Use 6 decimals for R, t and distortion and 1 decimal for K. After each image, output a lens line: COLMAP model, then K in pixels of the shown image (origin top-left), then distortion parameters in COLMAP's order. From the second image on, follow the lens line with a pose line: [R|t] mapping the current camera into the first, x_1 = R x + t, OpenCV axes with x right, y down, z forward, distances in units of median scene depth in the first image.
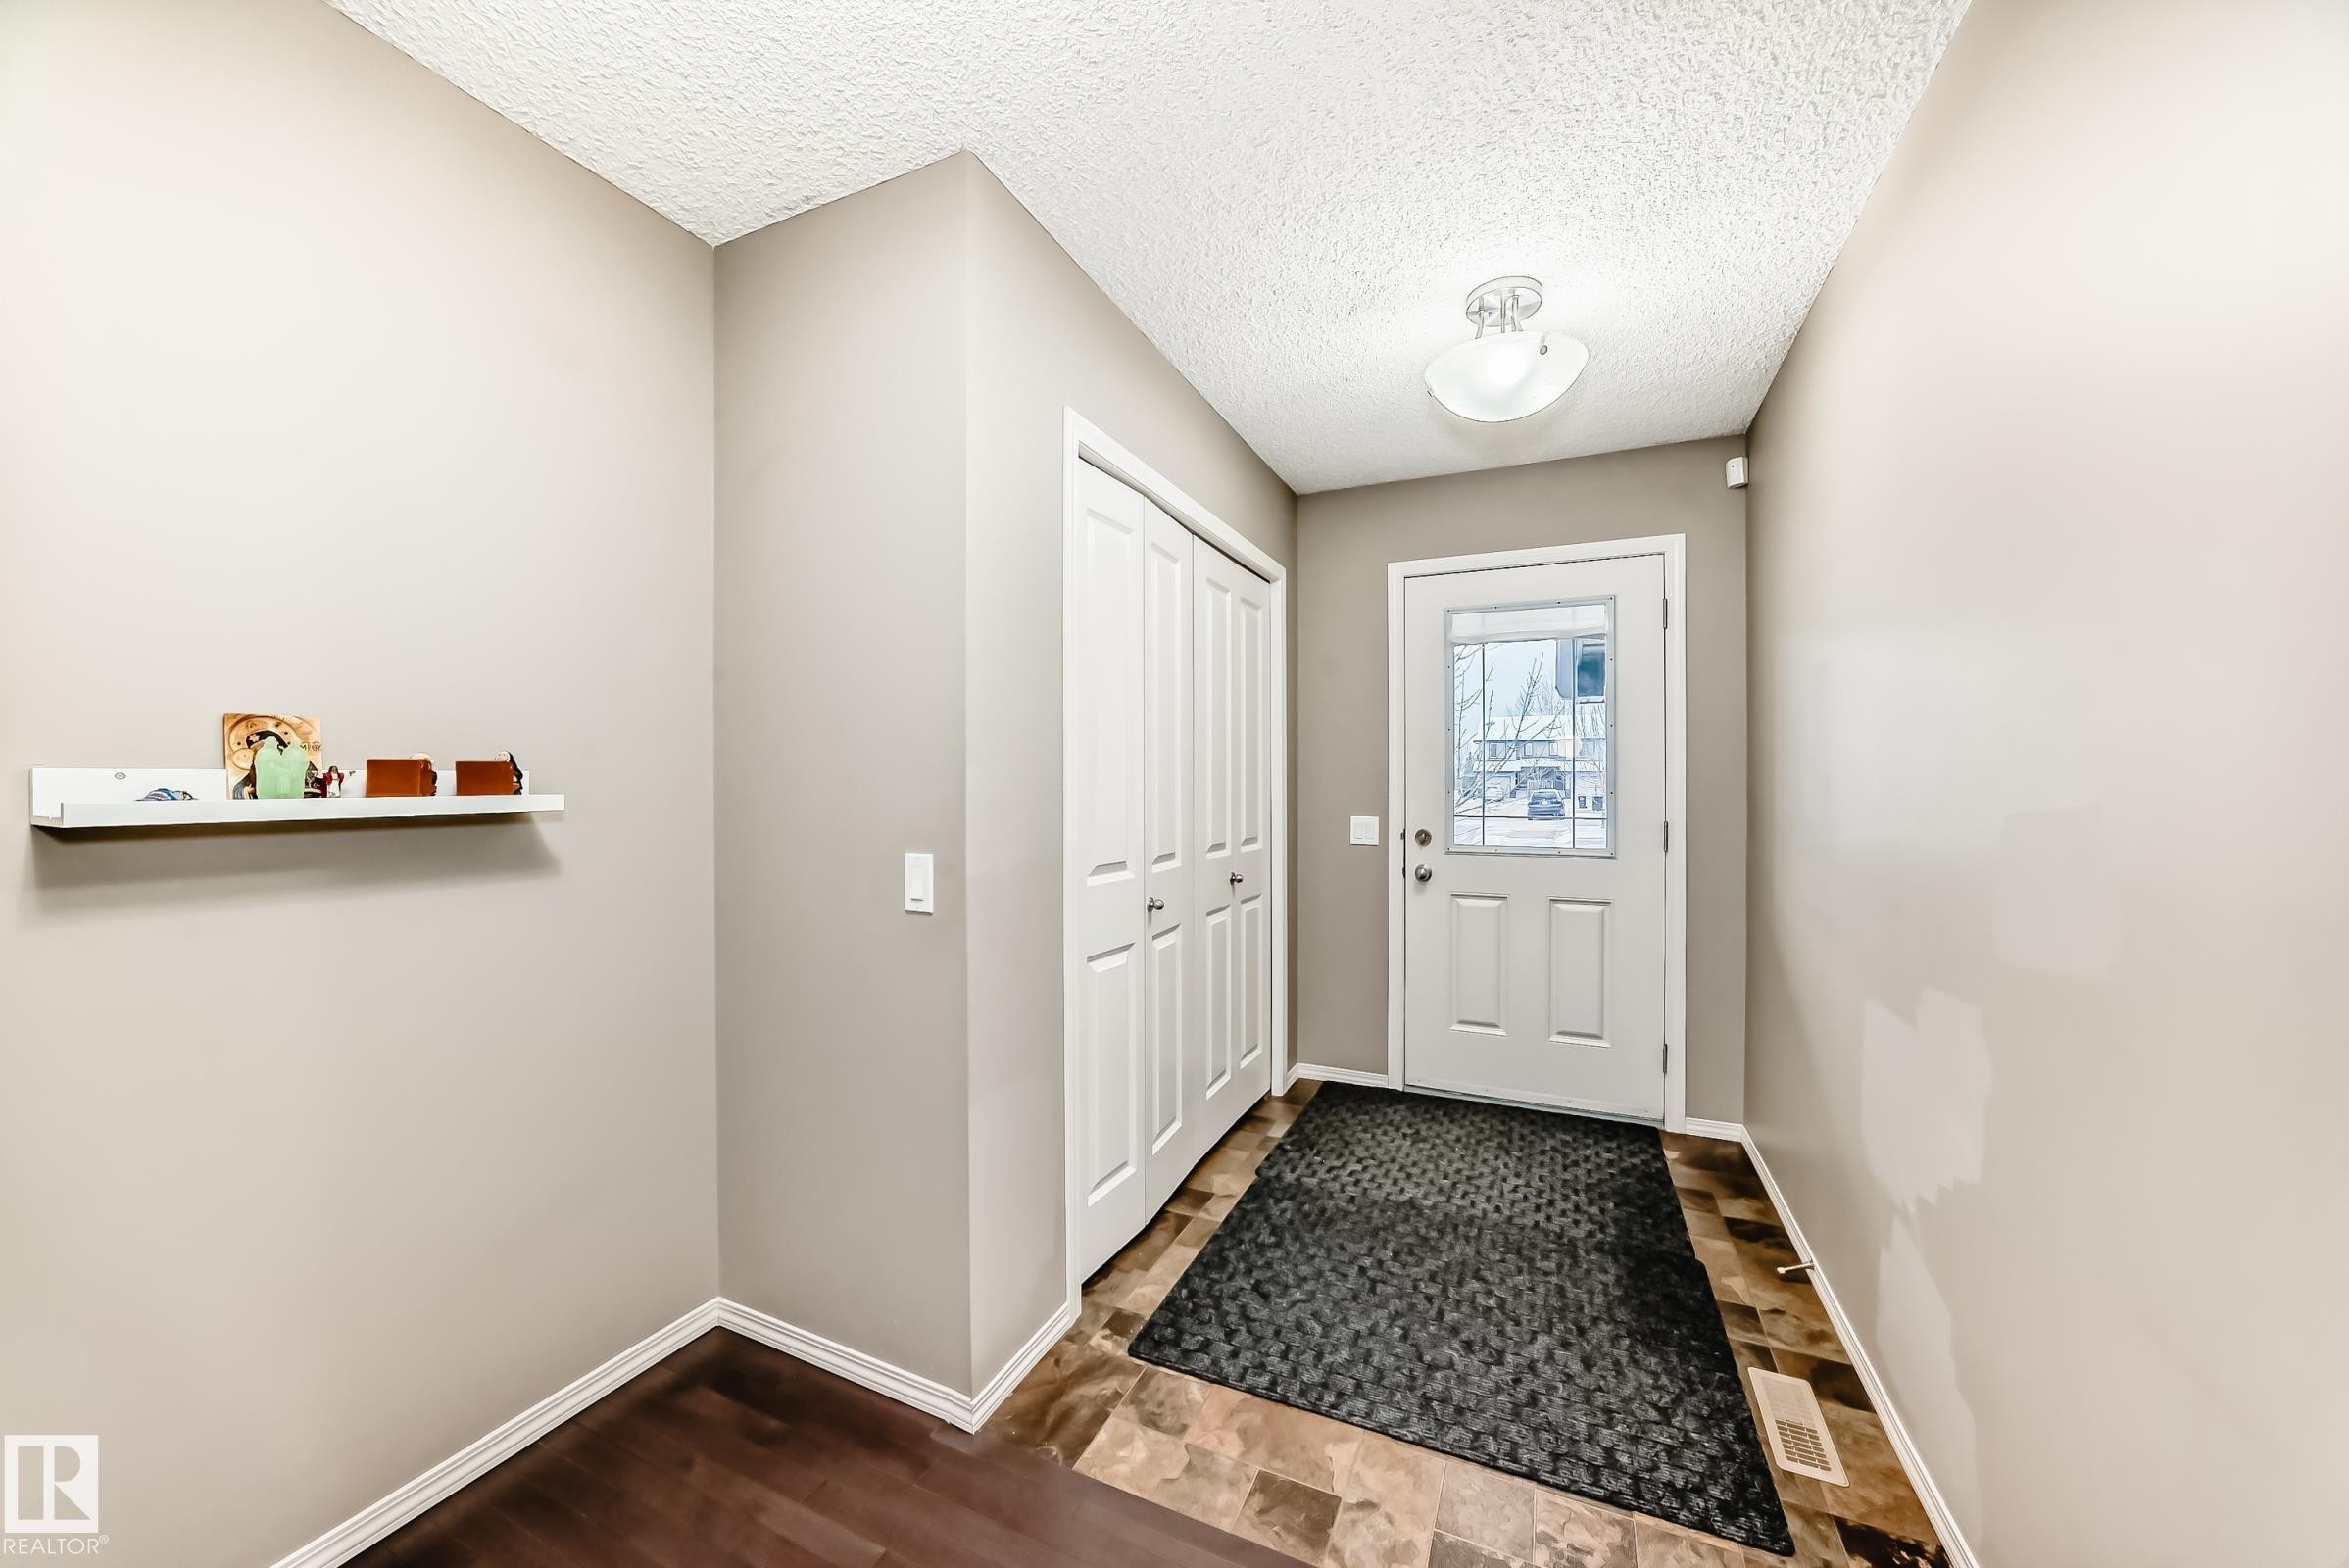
lens RADIAL K [[839.9, 0, 1167.9], [0, 839.9, 783.3], [0, 0, 1]] dist [-0.001652, 0.000019]
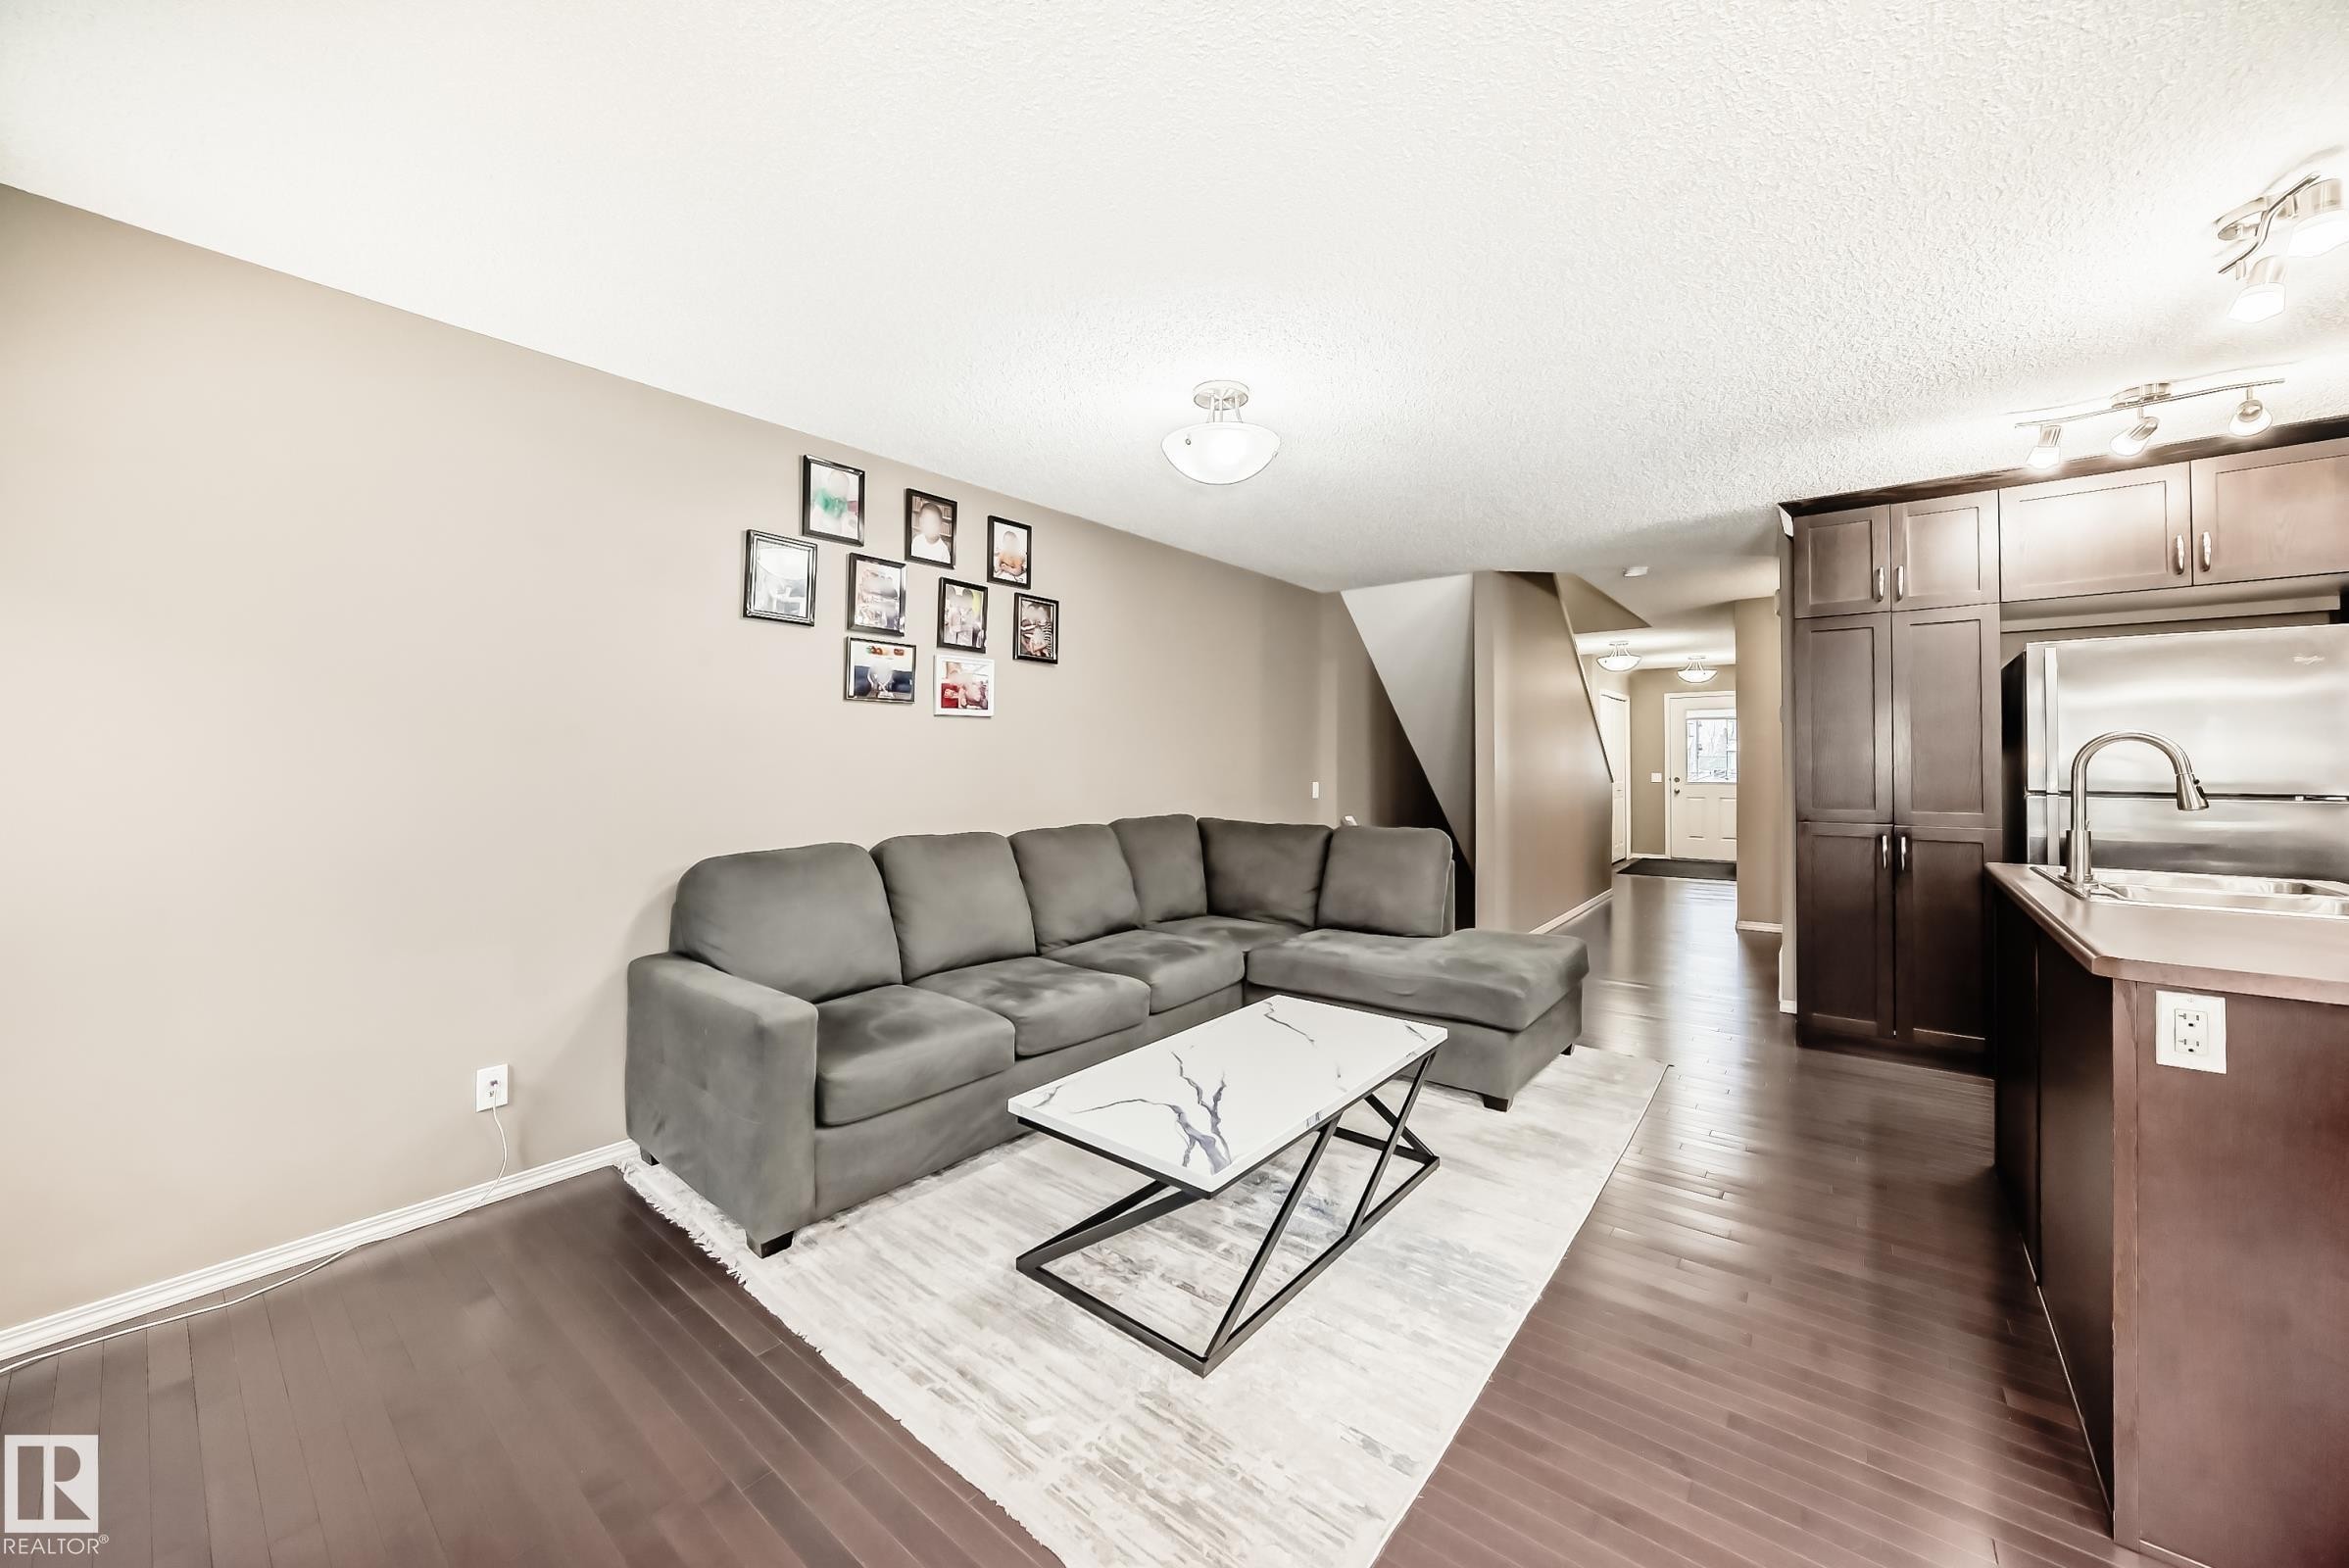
lens RADIAL K [[839.9, 0, 1188.8], [0, 839.9, 762.3], [0, 0, 1]] dist [-0.001652, 0.000019]
pose [[0.971235, -0.002667, -0.238107, -0.727303], [0.002166, 0.999995, -0.002367, 0.003574], [0.238112, 0.001783, 0.971236, -2.501261]]
